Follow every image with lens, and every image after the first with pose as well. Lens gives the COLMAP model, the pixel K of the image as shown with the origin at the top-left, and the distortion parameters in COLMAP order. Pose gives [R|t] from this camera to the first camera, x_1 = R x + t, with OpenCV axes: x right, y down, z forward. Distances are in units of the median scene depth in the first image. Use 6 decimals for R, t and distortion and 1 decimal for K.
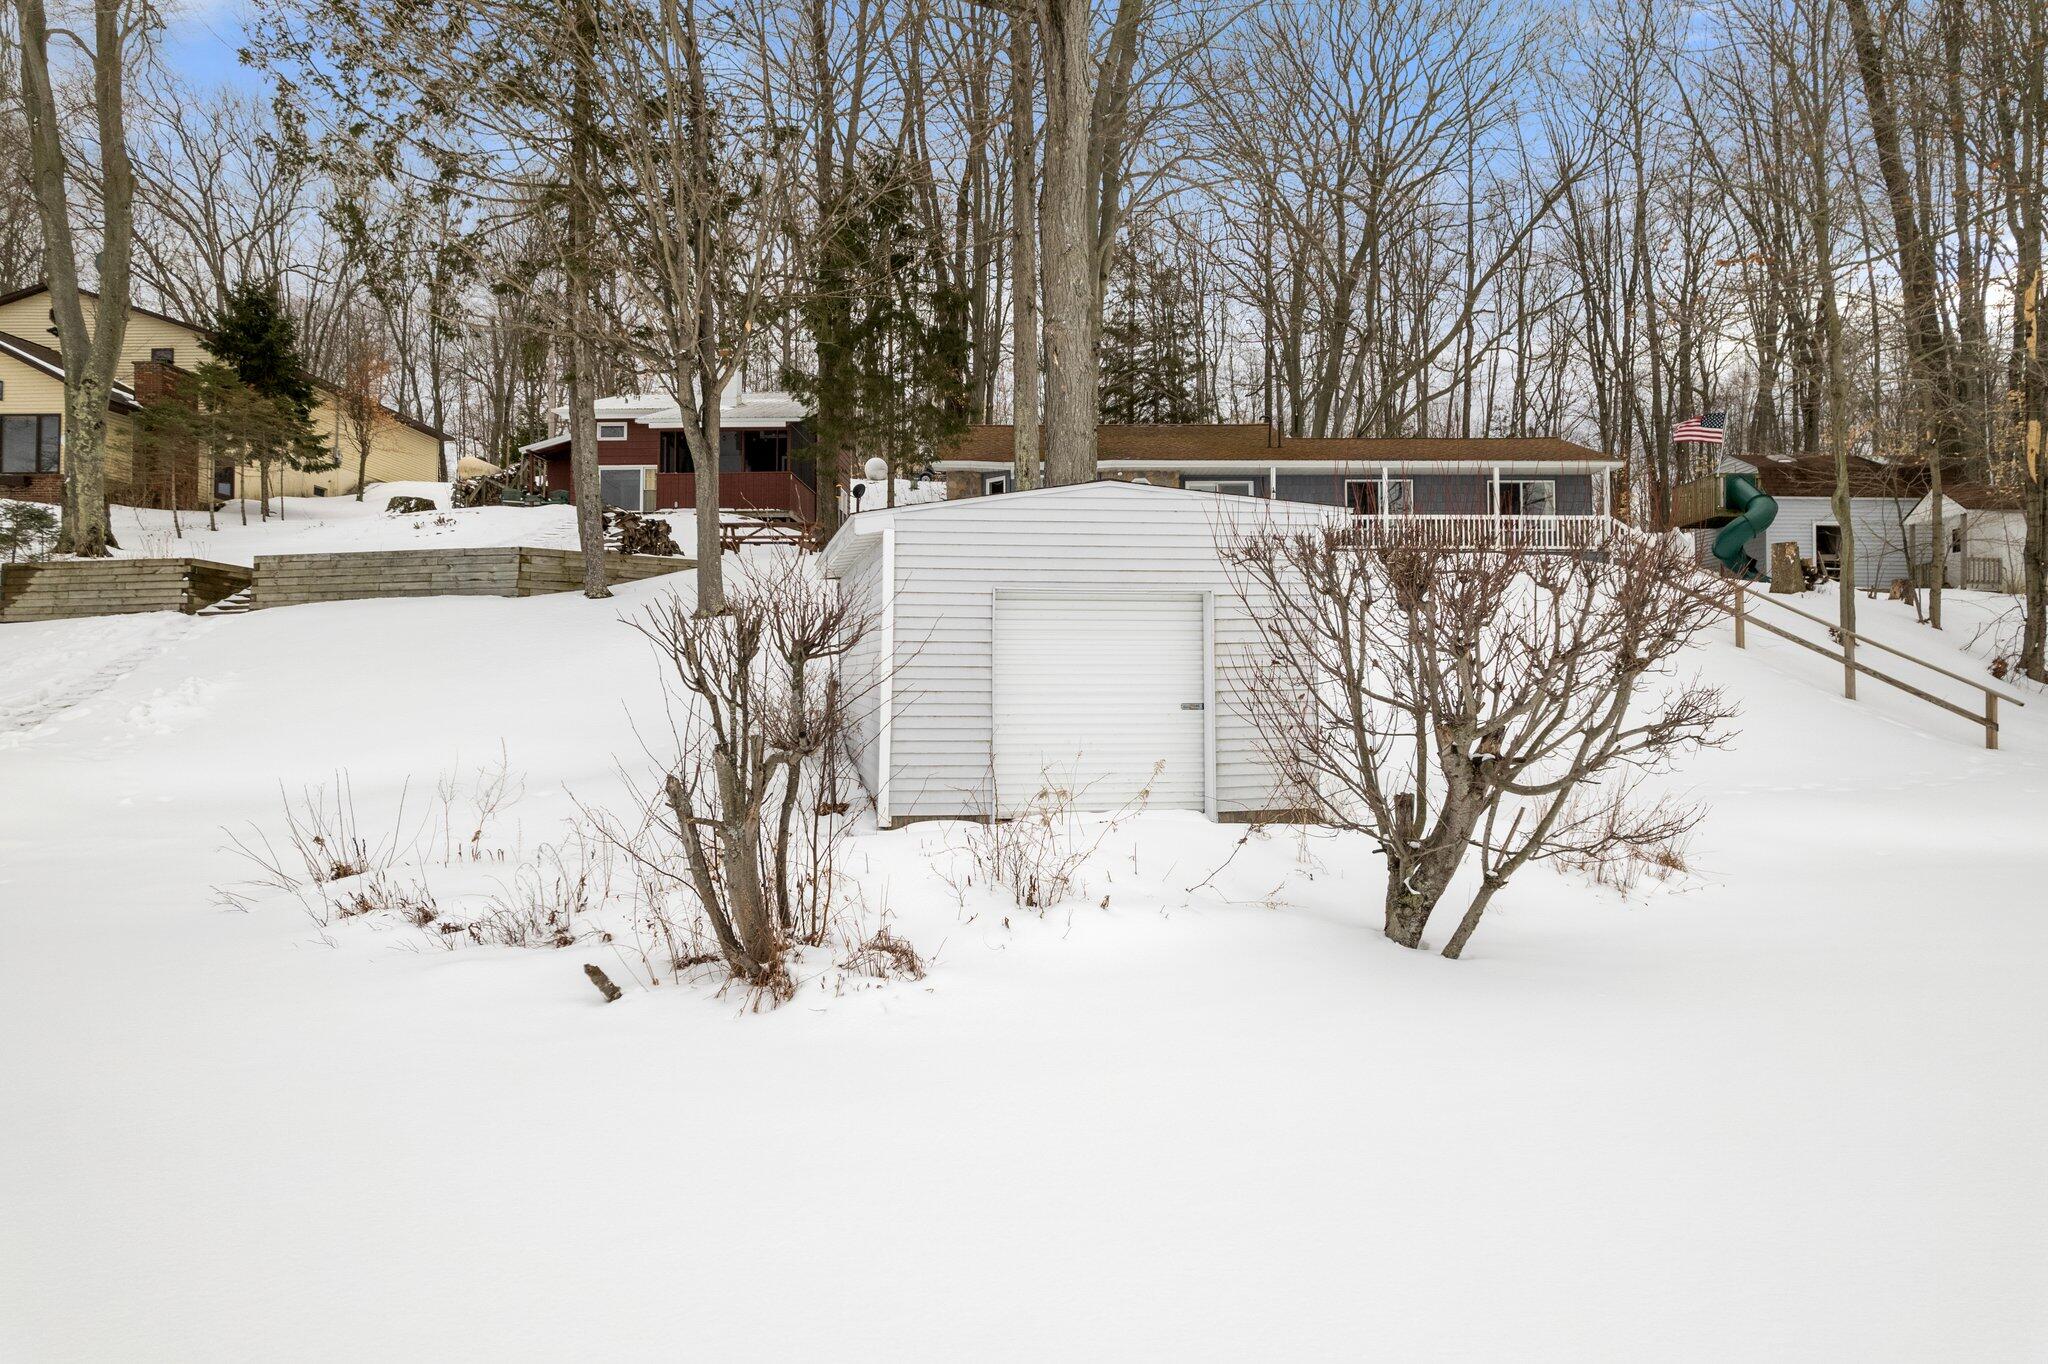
lens RADIAL K [[1276.2, 0, 1024.0], [0, 1276.2, 682.0], [0, 0, 1]] dist [-0.008630, -0.000351]
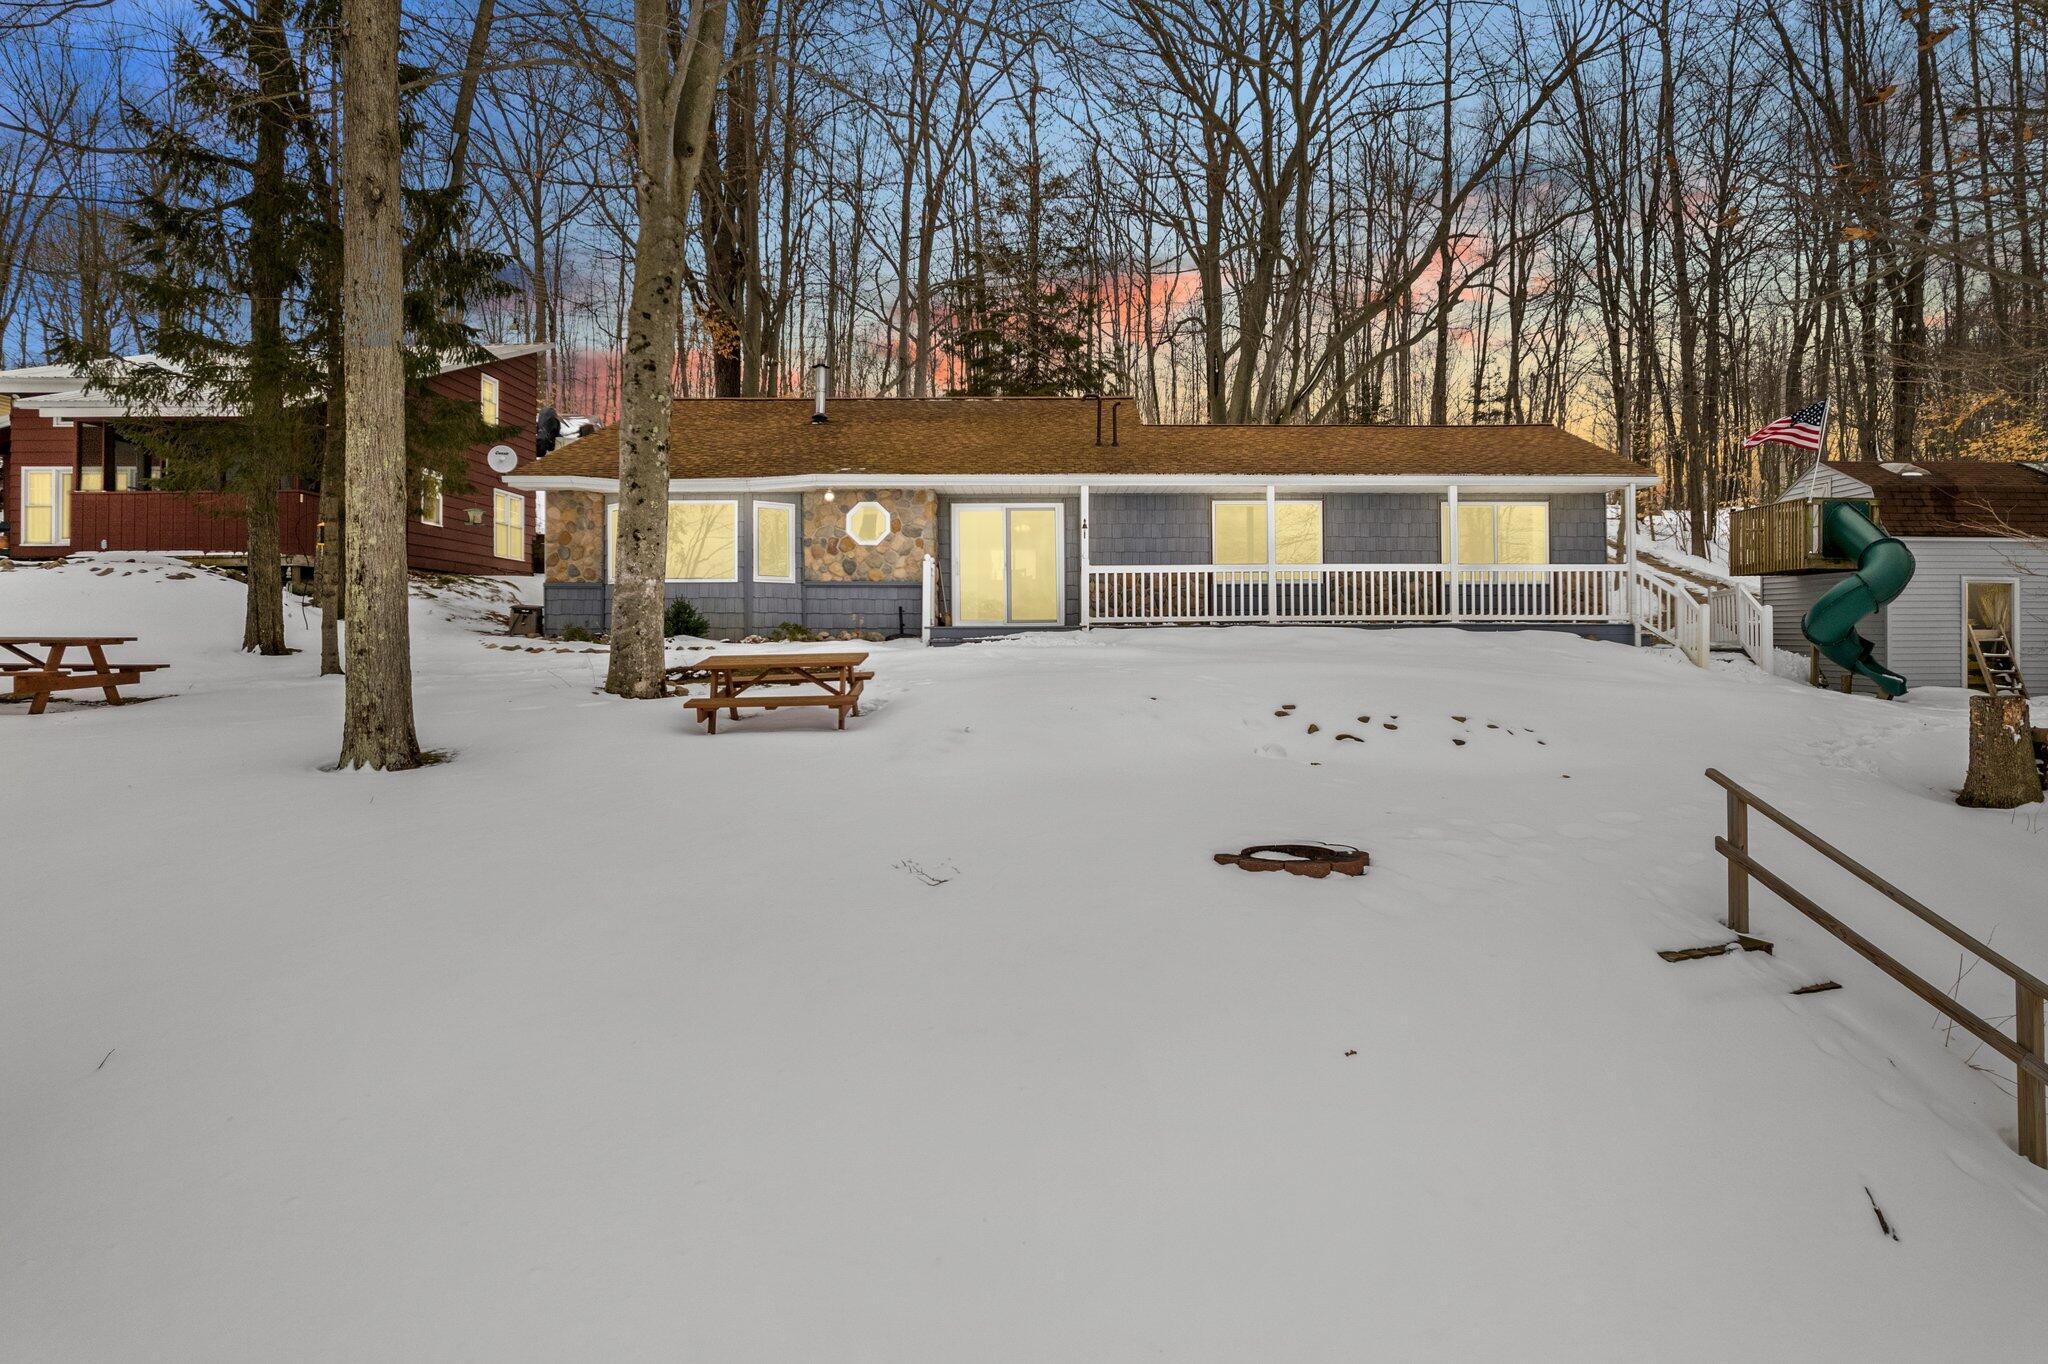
lens RADIAL K [[1290.2, 0, 1046.9], [0, 1290.2, 644.5], [0, 0, 1]] dist [-0.031367, -0.000101]
pose [[0.999890, 0.001096, 0.014766, 0.164086], [-0.001405, 0.999779, 0.020960, -0.102144], [-0.014740, -0.020978, 0.999671, 0.378594]]
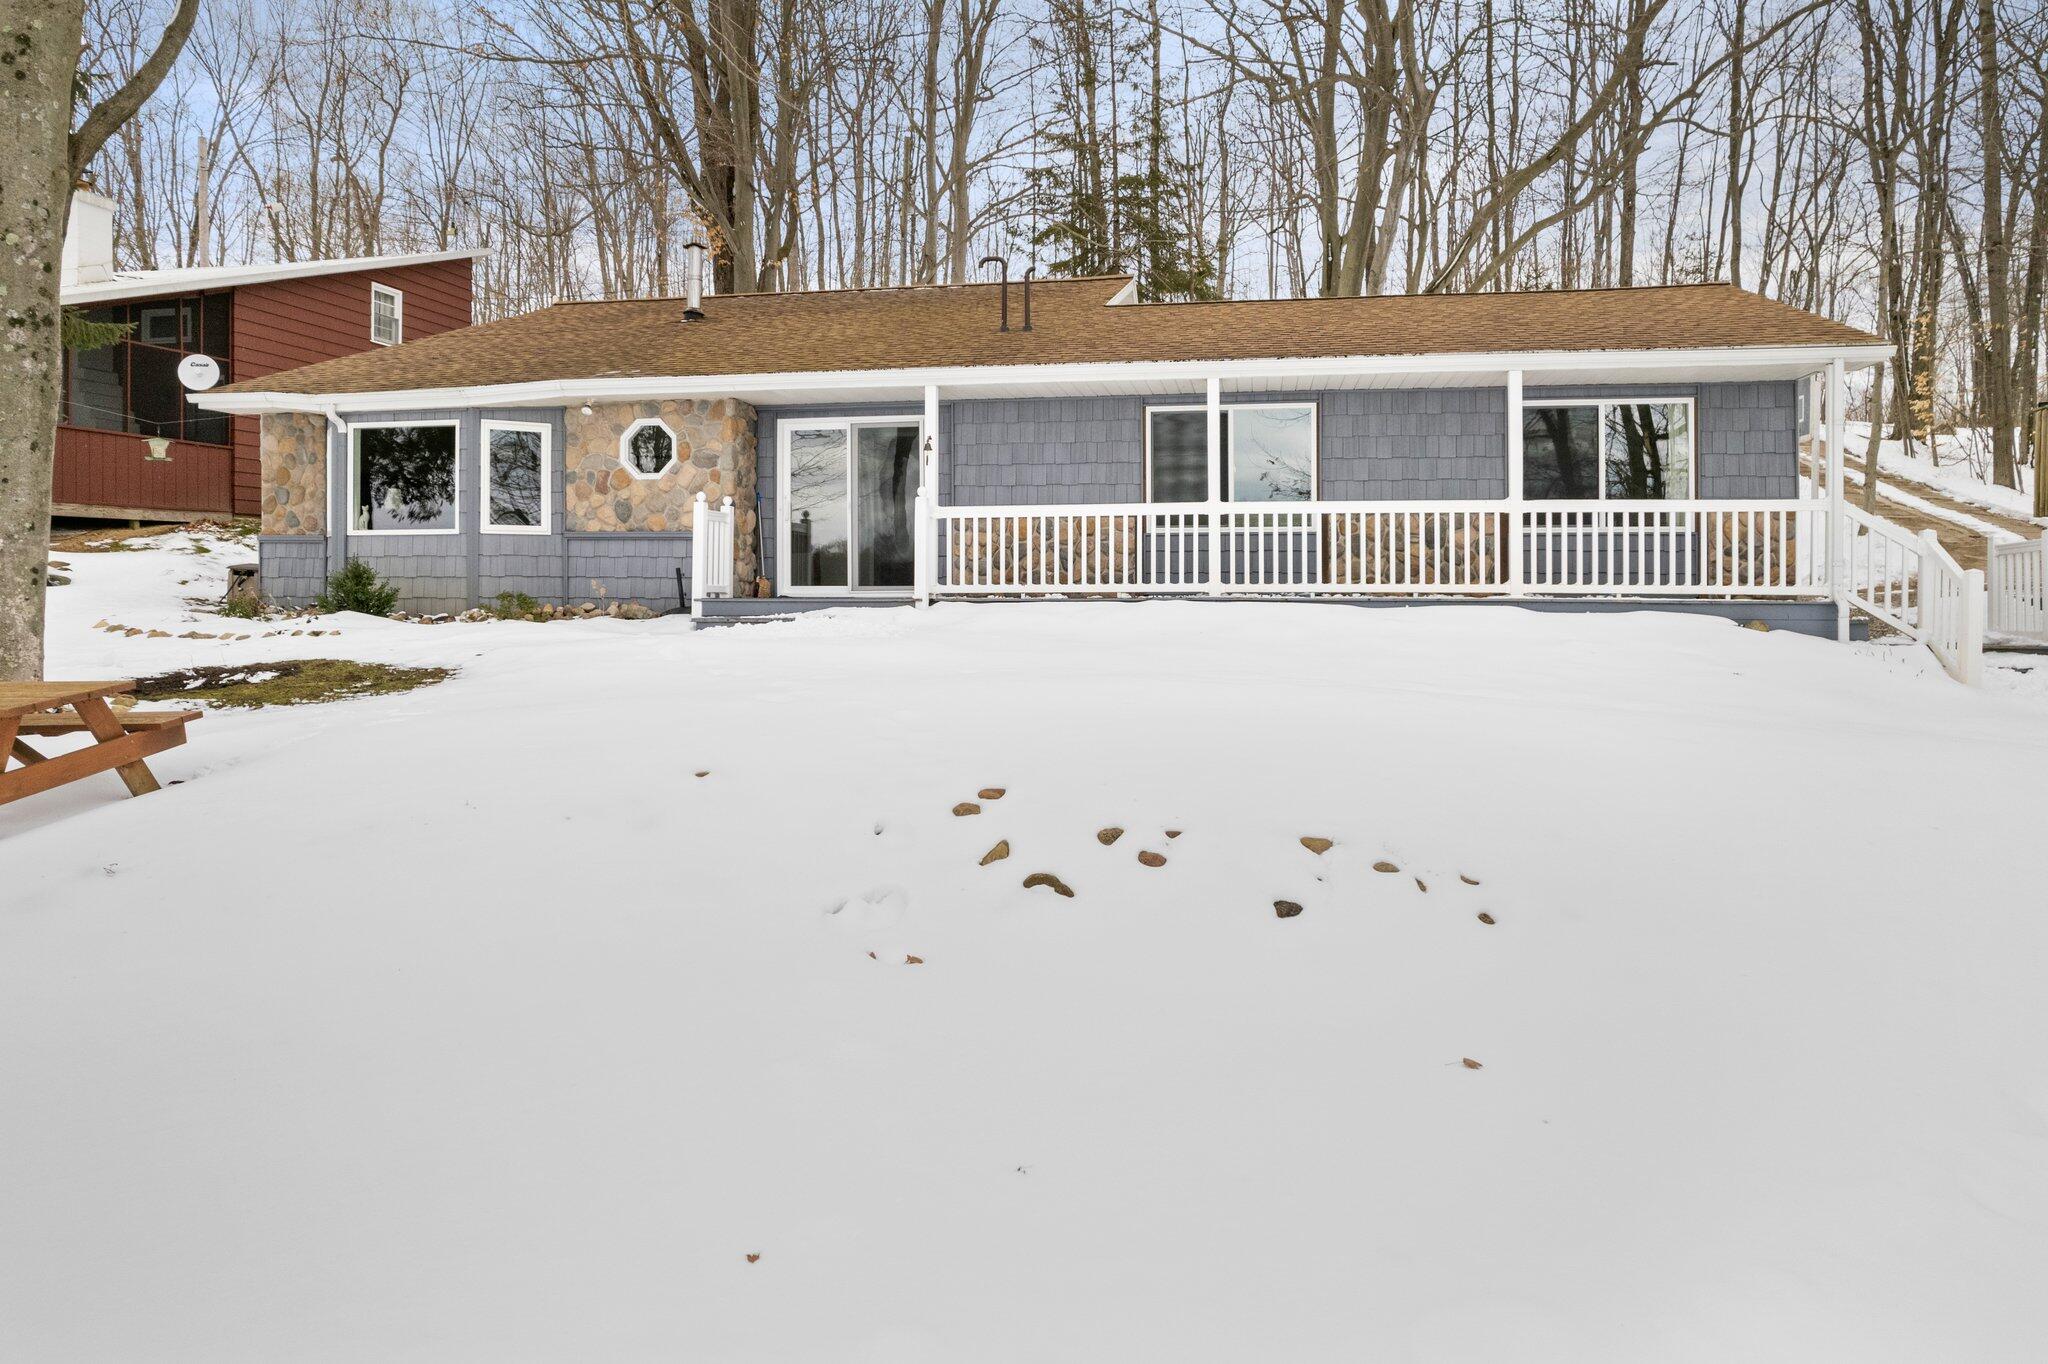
lens RADIAL K [[1296.1, 0, 1020.8], [0, 1296.1, 617.3], [0, 0, 1]] dist [-0.067790, 0.060812]
pose [[0.983915, 0.010259, -0.178343, 0.287925], [-0.001822, 0.998874, 0.047411, -0.111174], [0.178628, -0.046324, 0.982826, 0.589088]]
